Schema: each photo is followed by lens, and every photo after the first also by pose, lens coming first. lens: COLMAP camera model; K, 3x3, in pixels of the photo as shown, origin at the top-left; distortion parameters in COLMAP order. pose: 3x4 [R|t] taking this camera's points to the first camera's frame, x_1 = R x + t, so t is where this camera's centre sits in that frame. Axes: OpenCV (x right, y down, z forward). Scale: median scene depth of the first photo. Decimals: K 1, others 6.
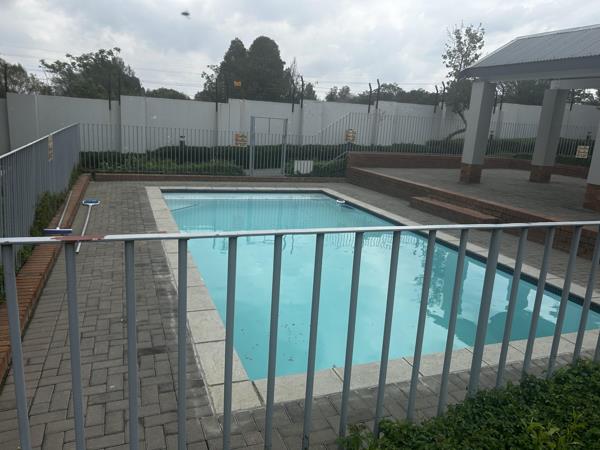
lens RADIAL K [[451.4, 0, 300.0], [0, 451.4, 225.0], [0, 0, 1]] dist [-0.000518, 0.000510]
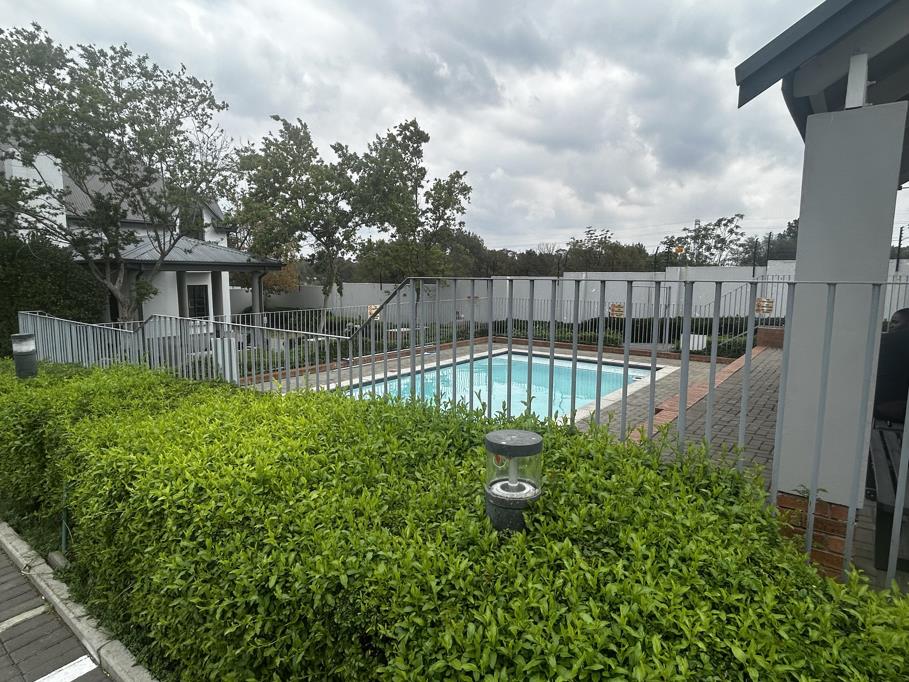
lens RADIAL K [[510.0, 0, 454.5], [0, 510.0, 341.0], [0, 0, 1]] dist [-0.000831, -0.000060]
pose [[0.526136, 0.044411, -0.849240, 0.580289], [-0.153484, 0.987195, -0.043464, -0.021188], [0.836435, 0.153213, 0.526215, 0.121475]]
